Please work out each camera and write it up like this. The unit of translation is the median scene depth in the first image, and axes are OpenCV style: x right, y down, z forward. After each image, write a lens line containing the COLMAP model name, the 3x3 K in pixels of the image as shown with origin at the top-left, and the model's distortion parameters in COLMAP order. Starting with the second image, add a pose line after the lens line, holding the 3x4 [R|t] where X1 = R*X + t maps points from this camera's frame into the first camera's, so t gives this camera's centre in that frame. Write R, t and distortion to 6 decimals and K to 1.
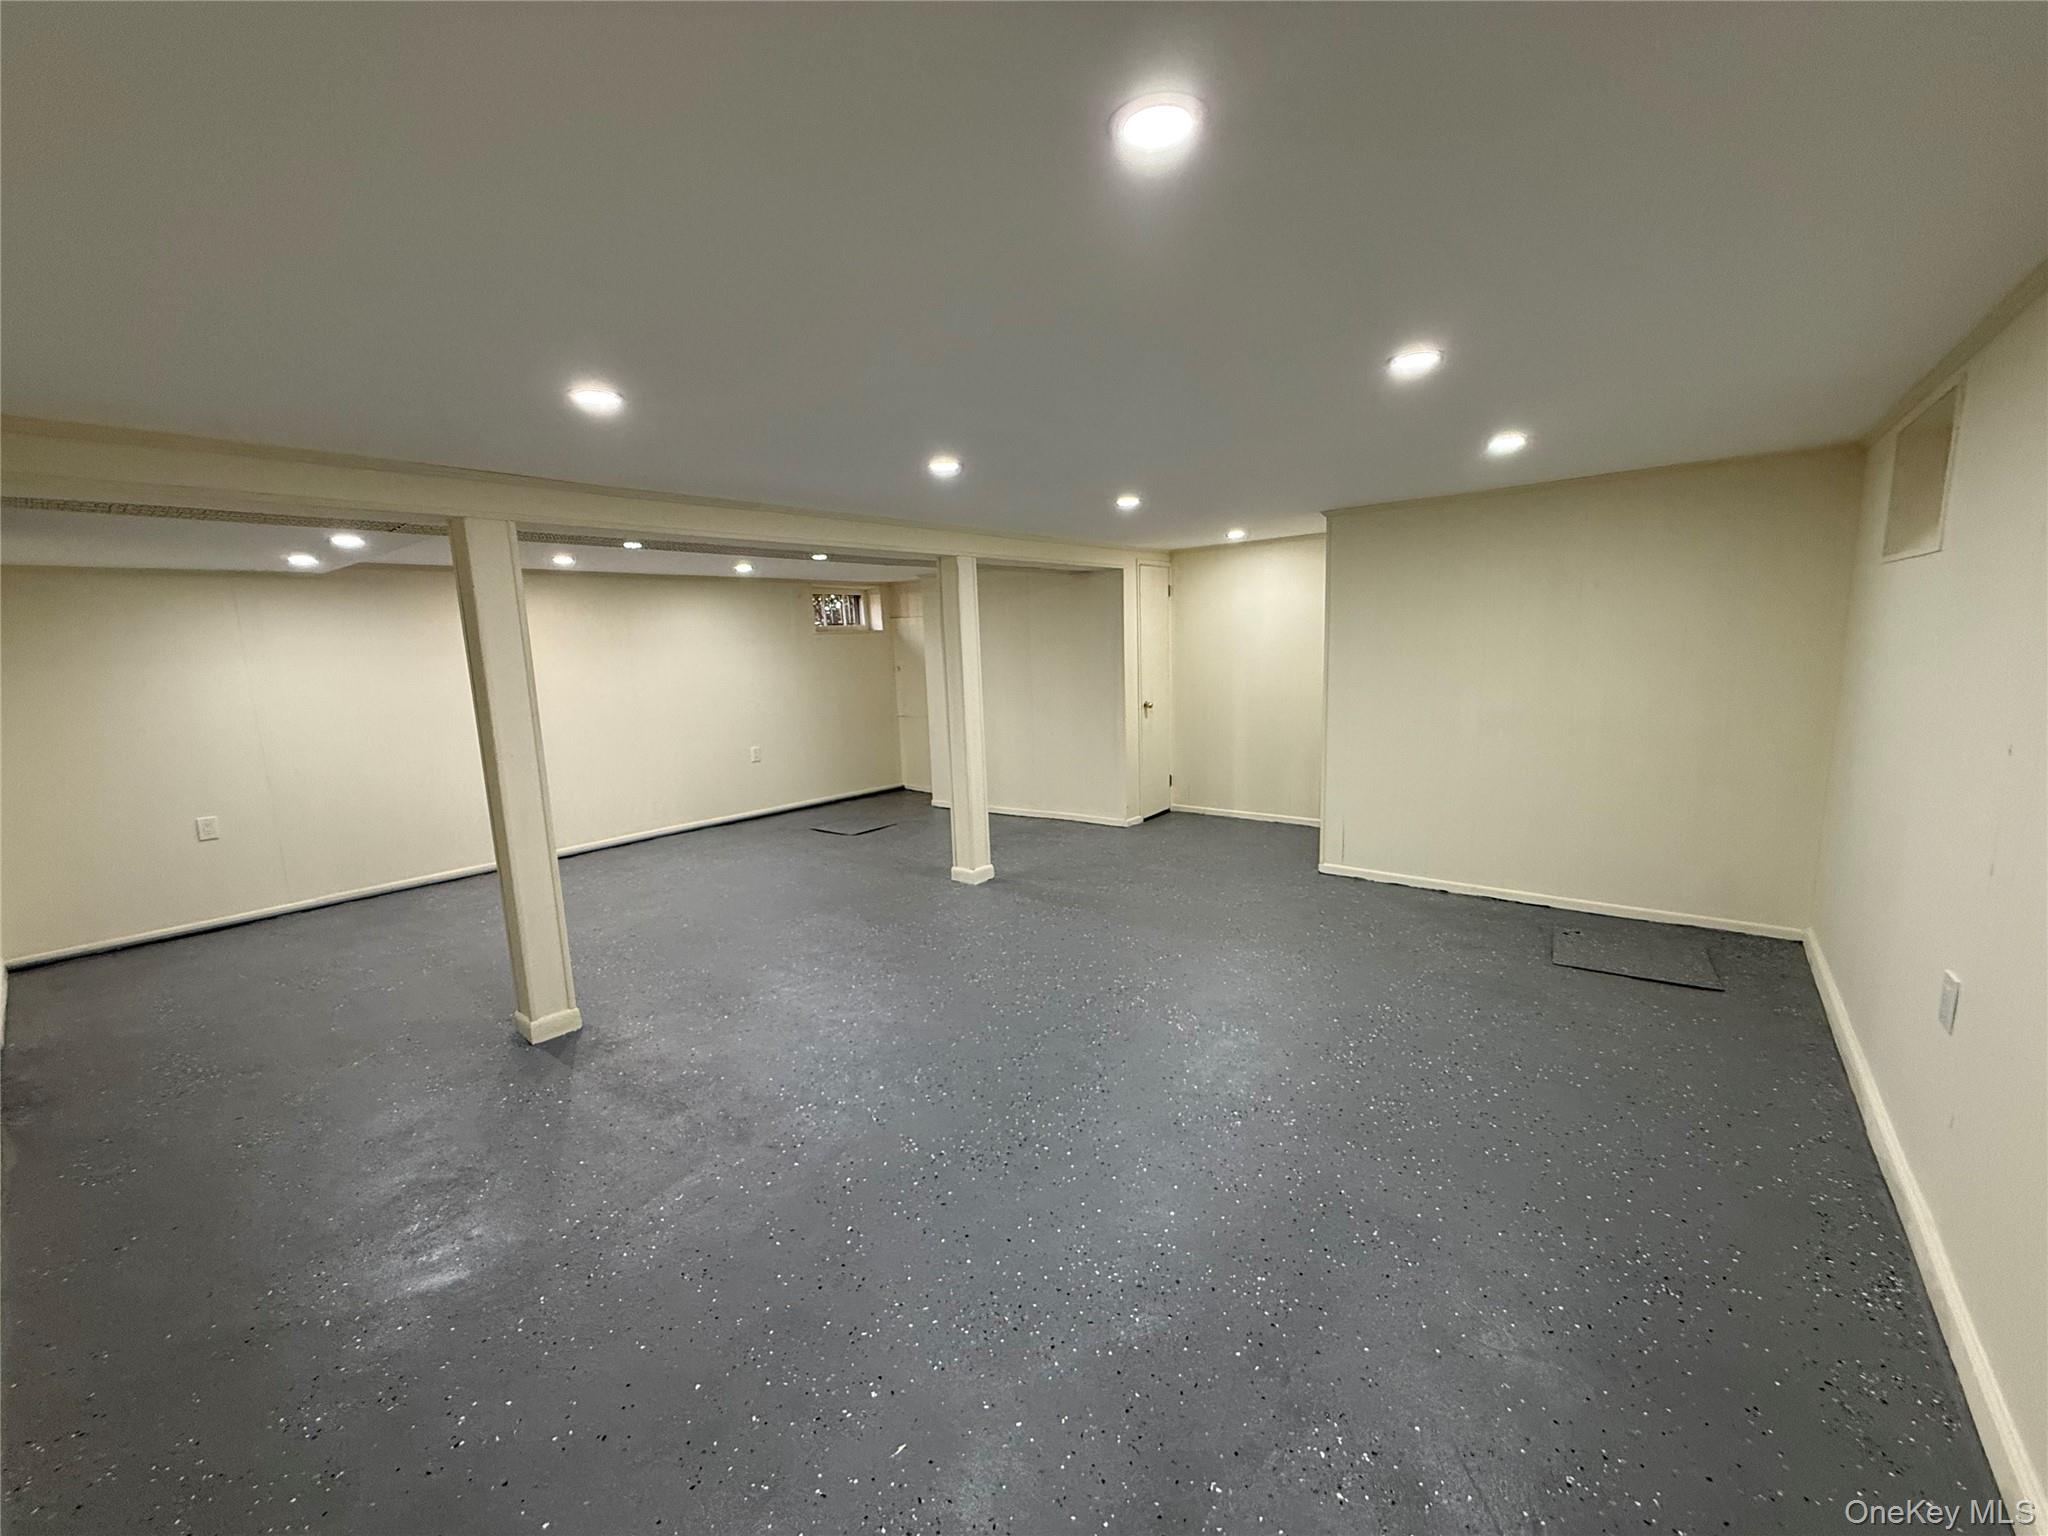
lens RADIAL K [[815.7, 0, 1015.6], [0, 815.7, 772.3], [0, 0, 1]] dist [0.000440, 0.000271]
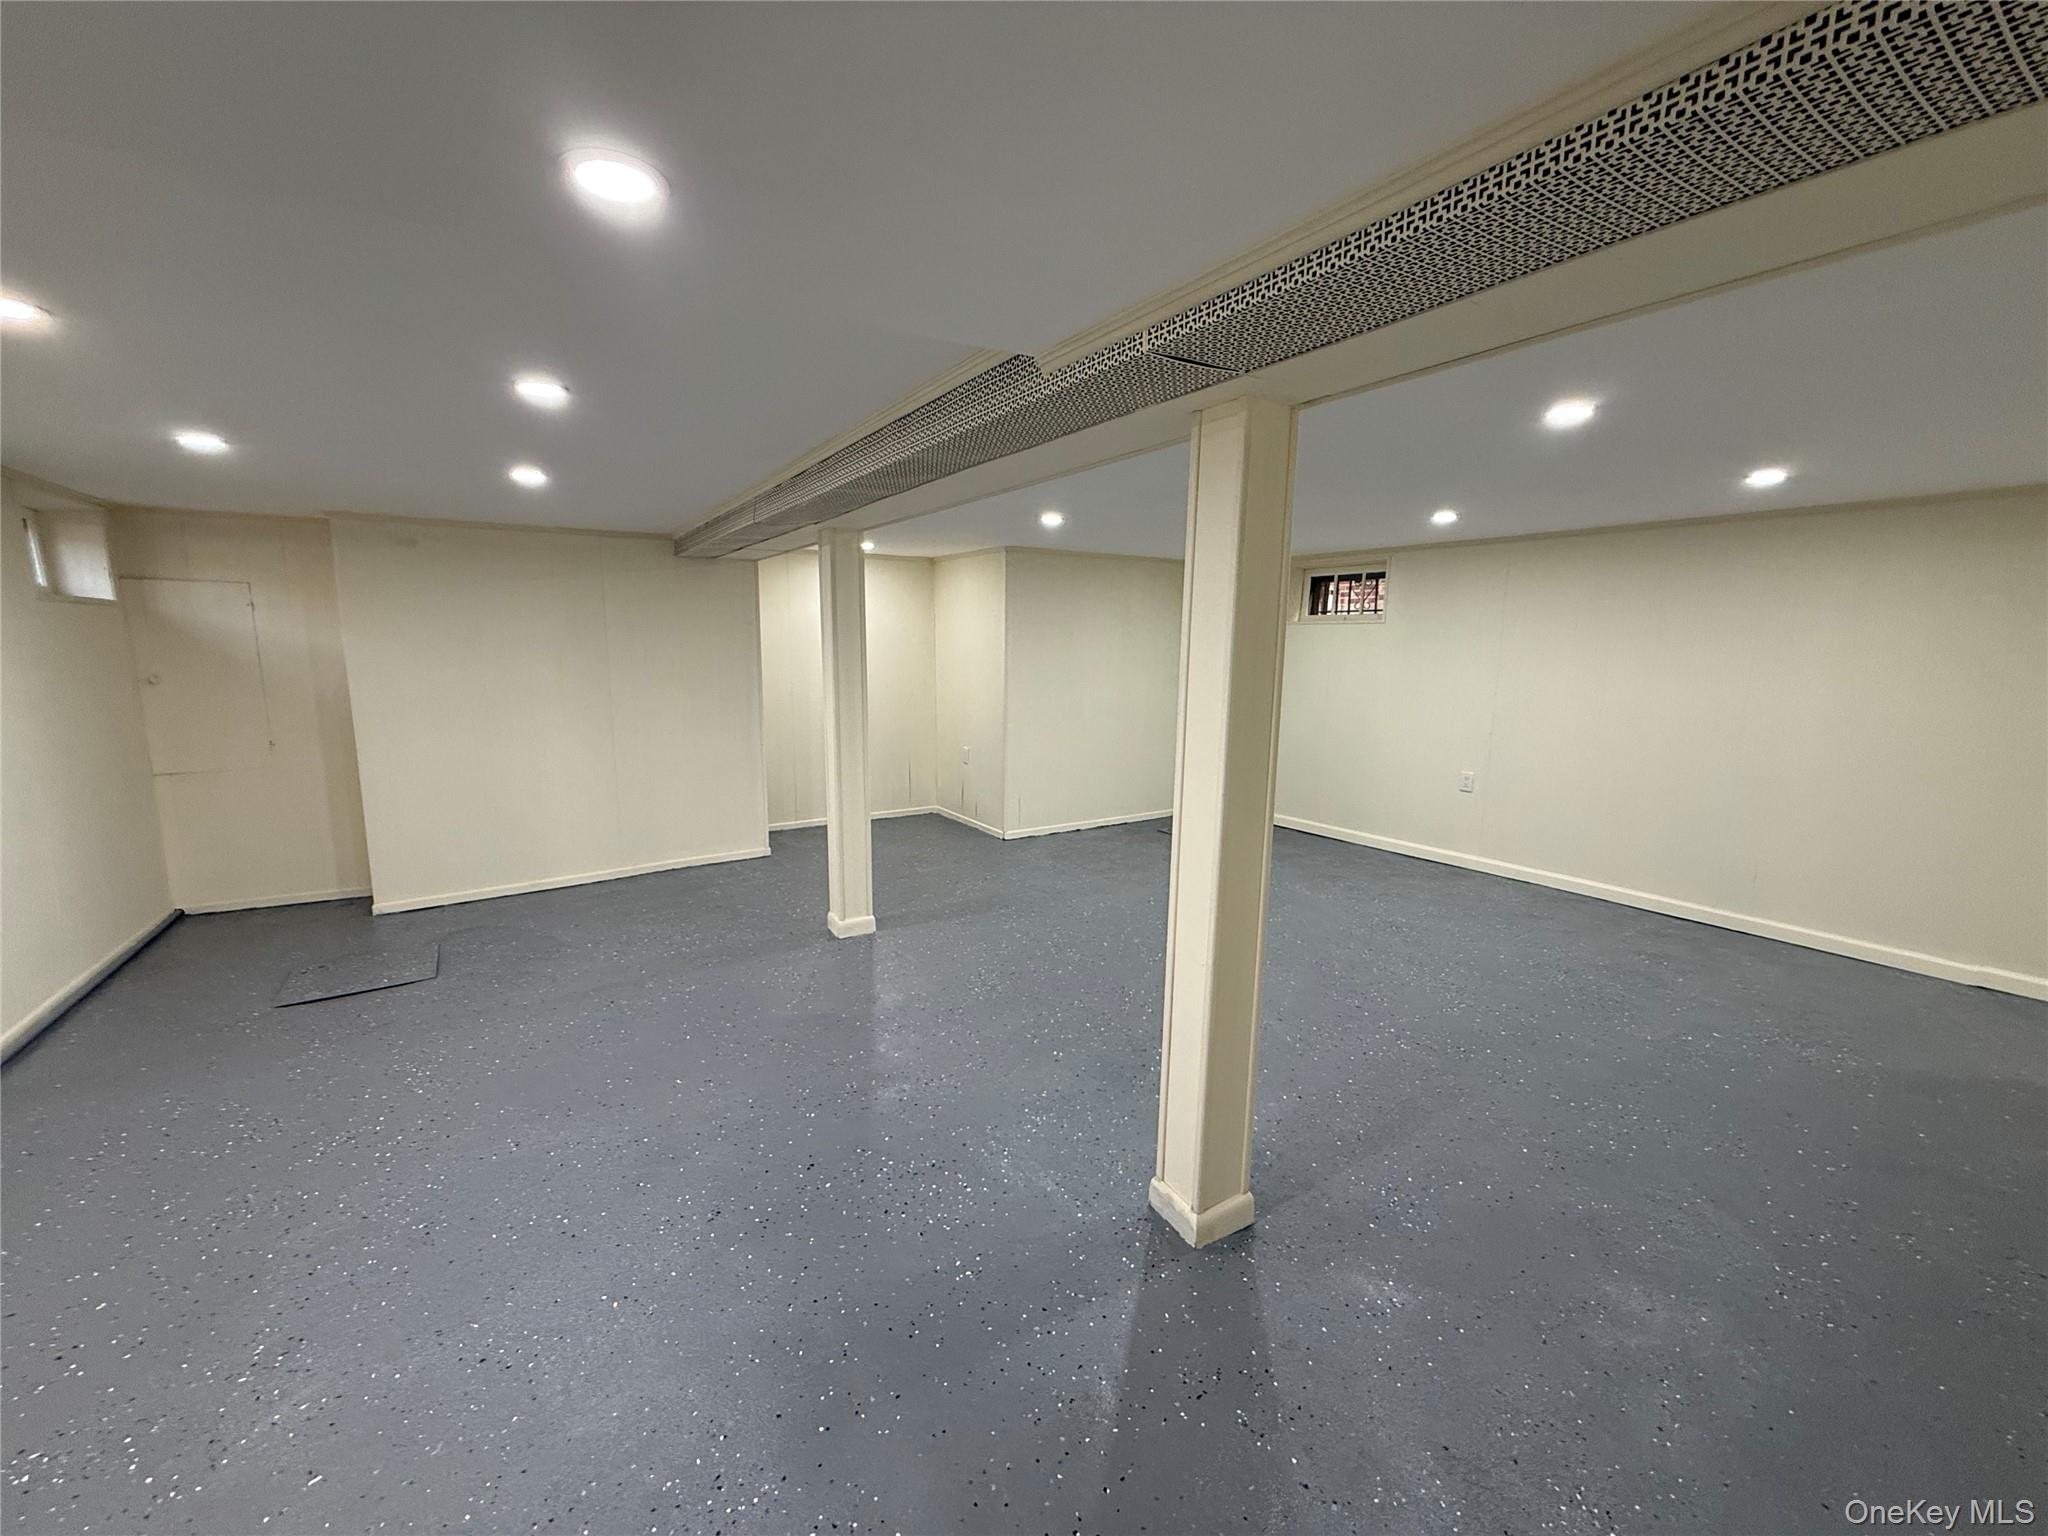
lens RADIAL K [[815.7, 0, 1017.1], [0, 815.7, 764.4], [0, 0, 1]] dist [0.000440, 0.000271]
pose [[0.314148, -0.098718, 0.944228, -0.784083], [0.134770, 0.989144, 0.058575, -0.059908], [-0.939760, 0.108852, 0.324042, 0.592156]]
